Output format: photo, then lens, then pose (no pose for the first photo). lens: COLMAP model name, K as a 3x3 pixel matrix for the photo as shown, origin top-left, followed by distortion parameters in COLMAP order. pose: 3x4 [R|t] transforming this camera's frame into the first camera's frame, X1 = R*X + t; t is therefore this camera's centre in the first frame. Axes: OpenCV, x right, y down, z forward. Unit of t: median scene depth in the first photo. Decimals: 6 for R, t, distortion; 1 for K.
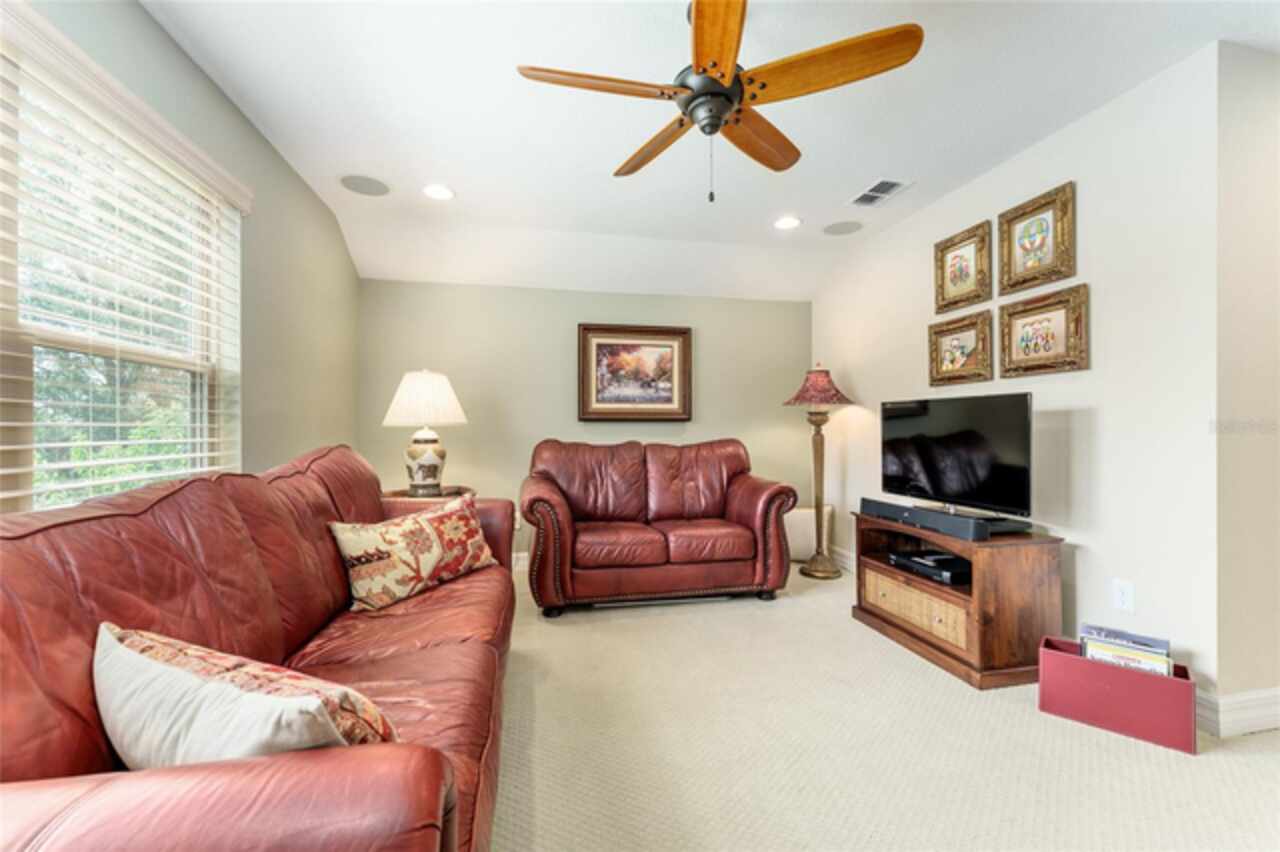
lens RADIAL K [[509.9, 0, 639.1], [0, 509.9, 429.3], [0, 0, 1]] dist [0.000572, -0.000001]
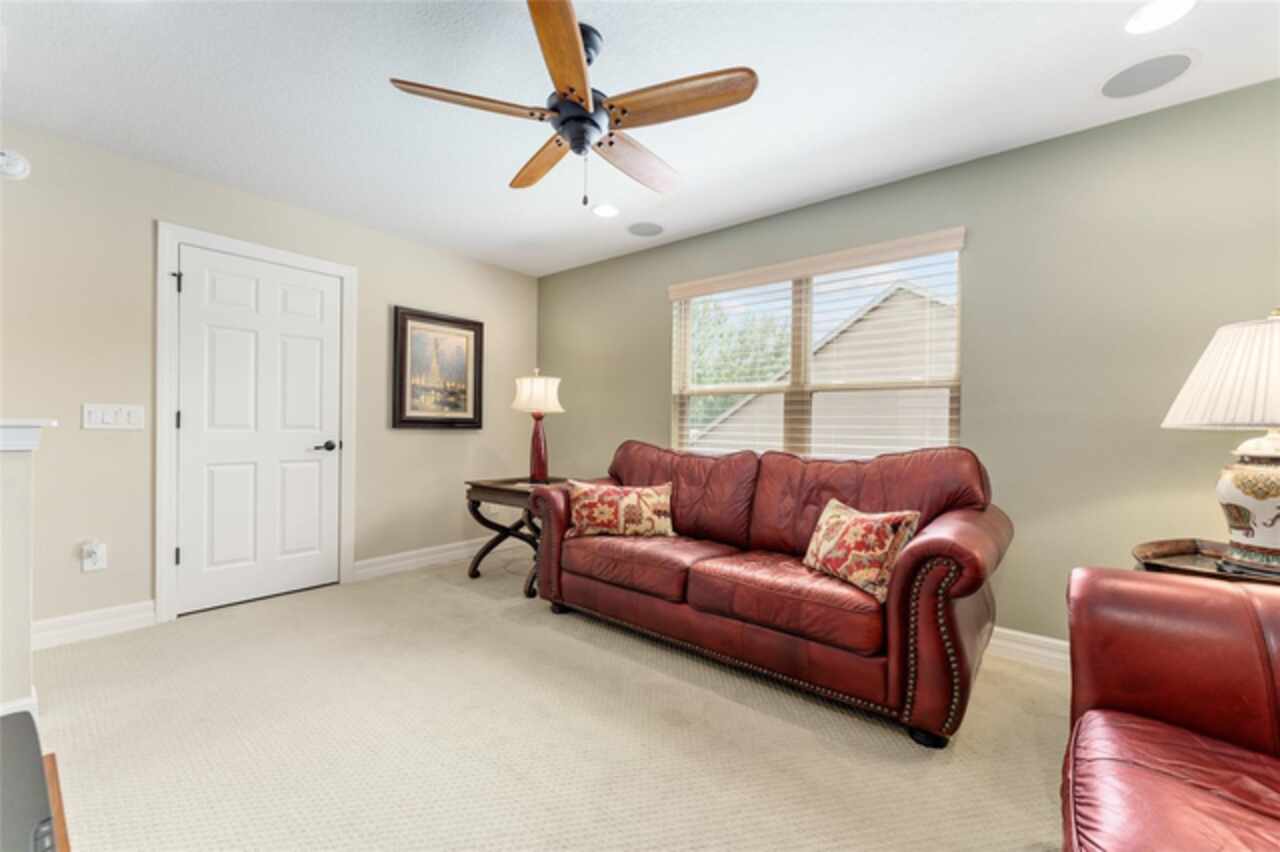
lens RADIAL K [[509.9, 0, 639.1], [0, 509.9, 429.3], [0, 0, 1]] dist [0.000572, -0.000001]
pose [[-0.774573, 0.000408, -0.632484, 0.378578], [-0.008904, 0.999894, 0.011549, -0.006311], [0.632422, 0.014577, -0.774487, 1.002409]]
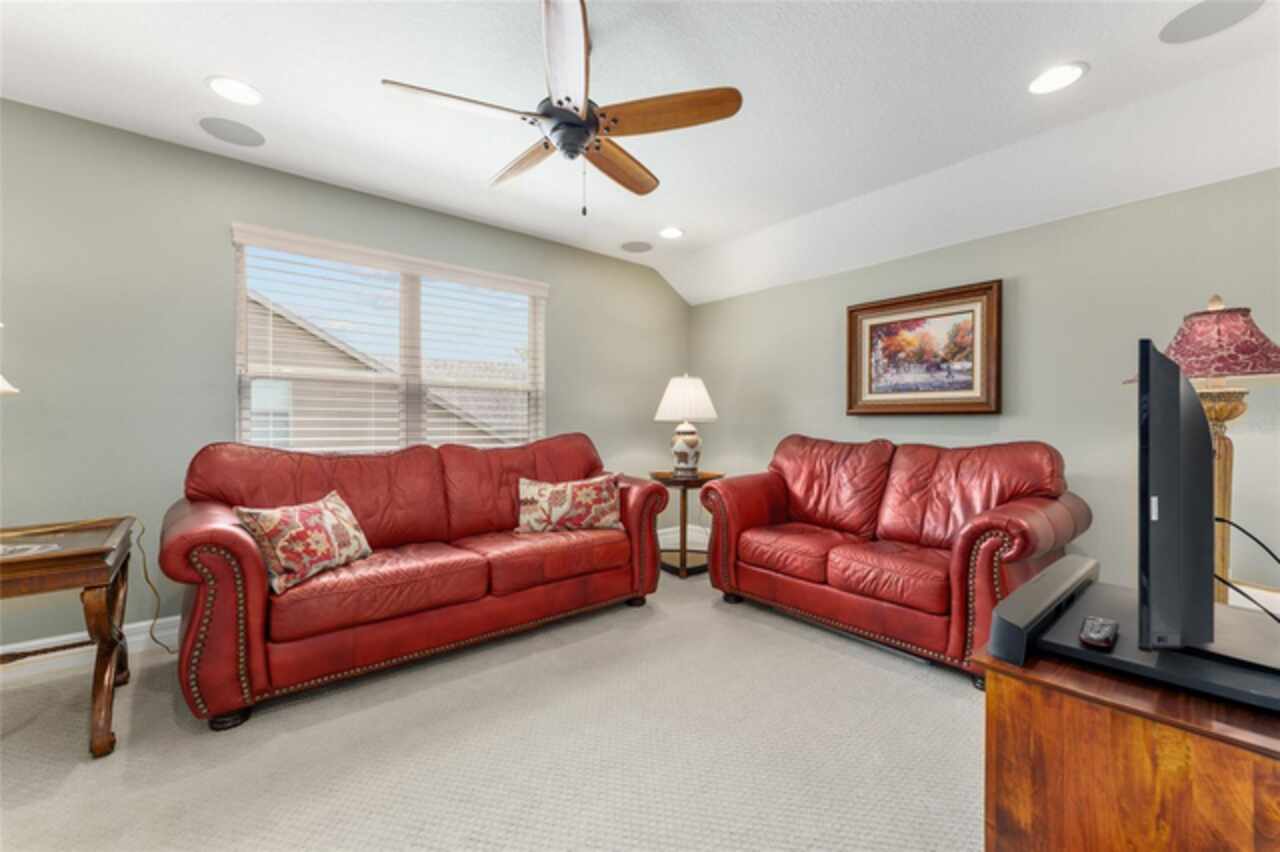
lens RADIAL K [[512.4, 0, 642.5], [0, 512.4, 426.4], [0, 0, 1]] dist [0.001333, -0.000104]
pose [[0.479311, 0.010768, -0.877579, 0.628005], [-0.006147, 0.999941, 0.008912, -0.003167], [0.877624, 0.001123, 0.479349, 0.314207]]
